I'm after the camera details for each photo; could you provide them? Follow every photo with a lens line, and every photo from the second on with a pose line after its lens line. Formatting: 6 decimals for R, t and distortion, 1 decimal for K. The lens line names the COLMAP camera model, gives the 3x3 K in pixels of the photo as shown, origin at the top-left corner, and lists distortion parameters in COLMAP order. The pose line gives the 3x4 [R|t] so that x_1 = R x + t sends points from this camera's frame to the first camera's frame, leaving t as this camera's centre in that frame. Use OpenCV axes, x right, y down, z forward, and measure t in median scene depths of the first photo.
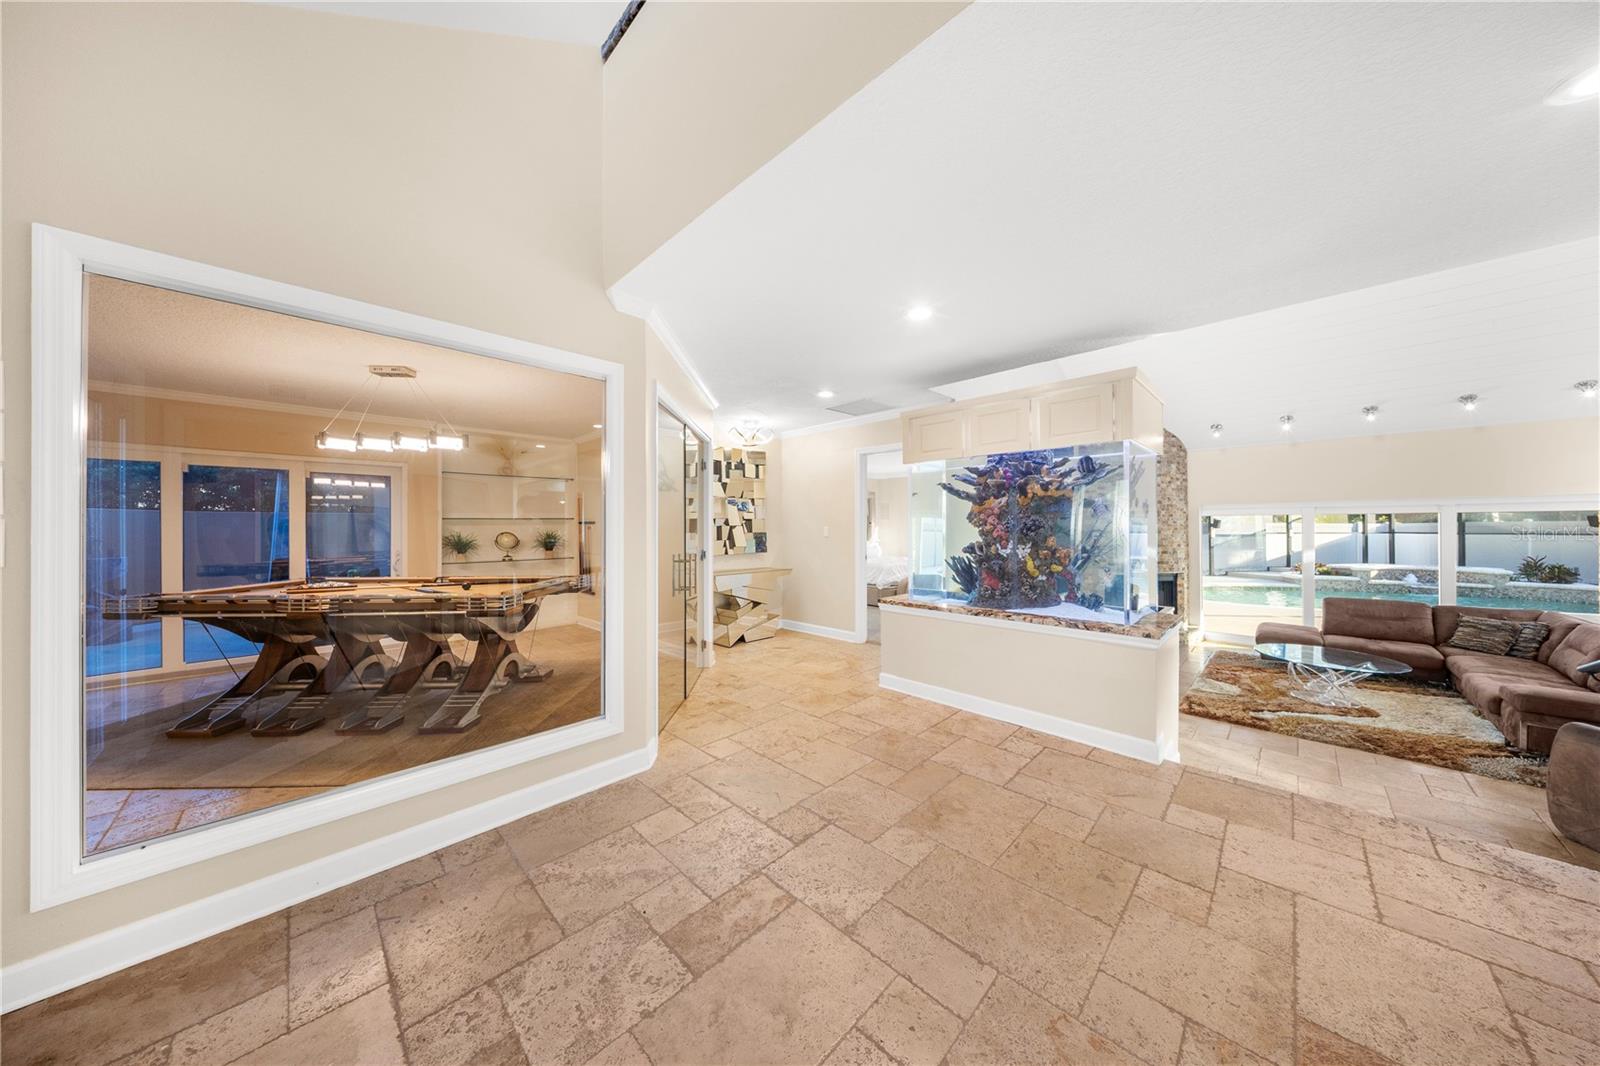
lens RADIAL K [[491.7, 0, 804.1], [0, 491.7, 518.7], [0, 0, 1]] dist [0.000845, -0.003331]
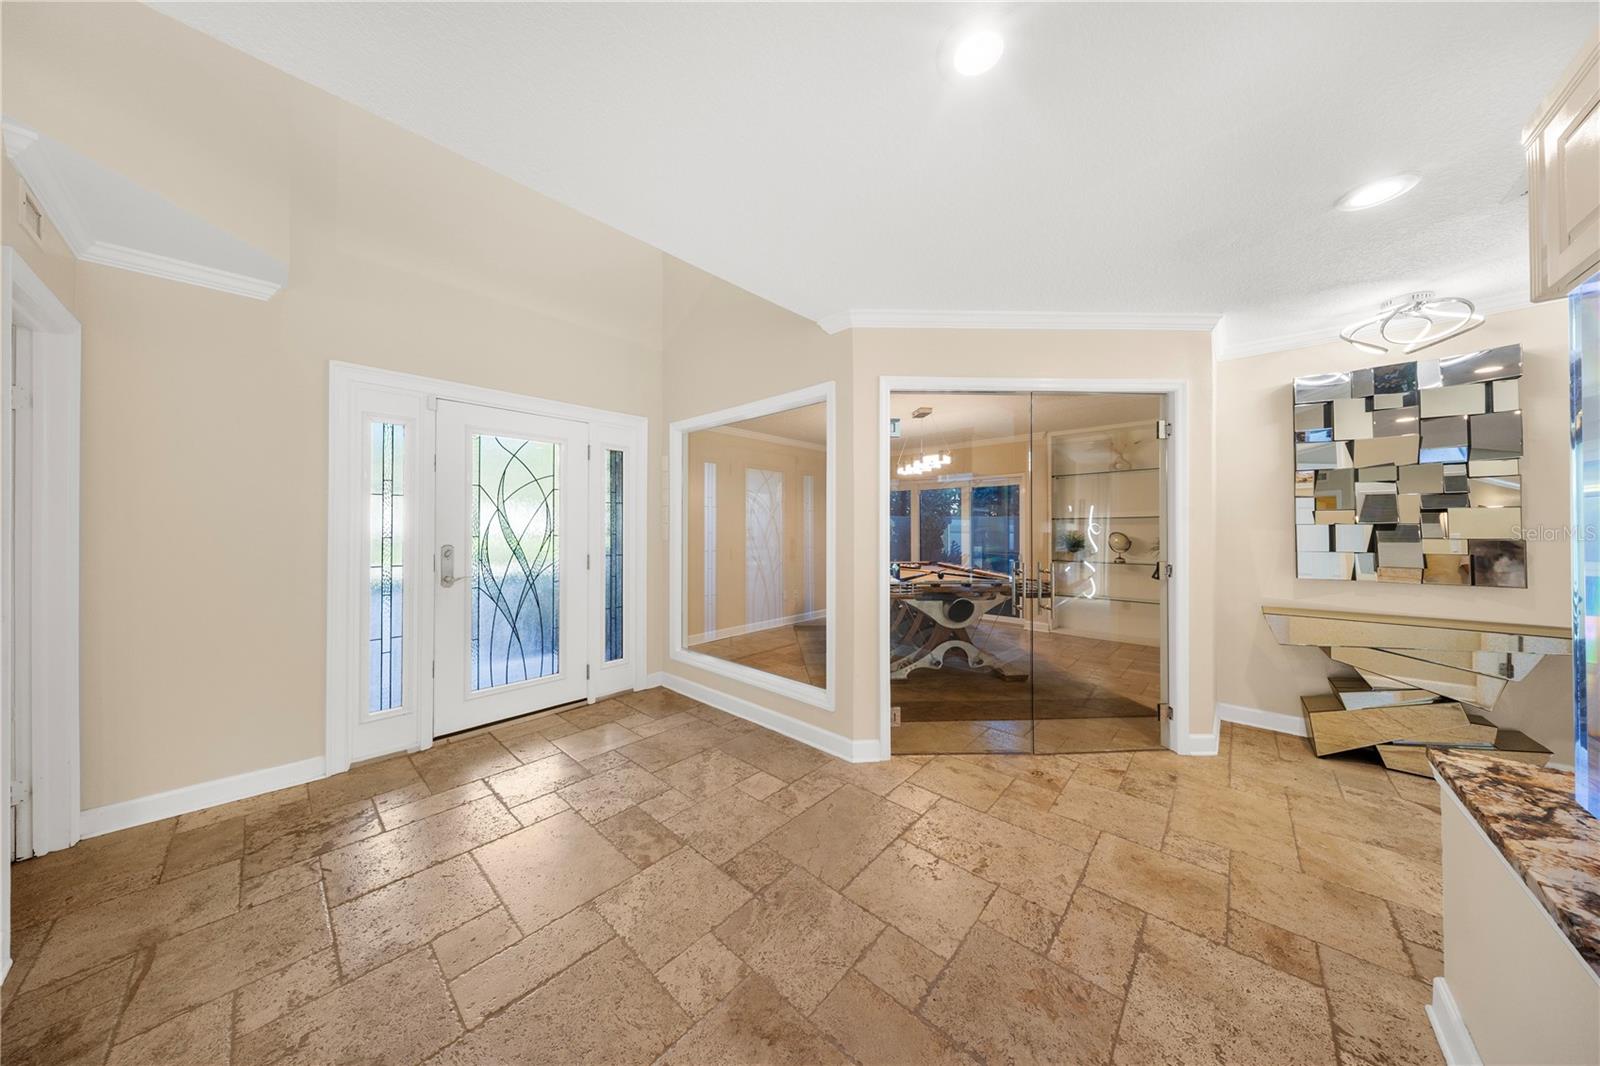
lens RADIAL K [[491.7, 0, 804.1], [0, 491.7, 518.7], [0, 0, 1]] dist [0.000845, -0.003331]
pose [[0.035416, -0.010380, -0.999319, 0.784473], [0.013526, 0.999859, -0.009906, 0.006881], [0.999281, -0.013166, 0.035552, 0.949909]]
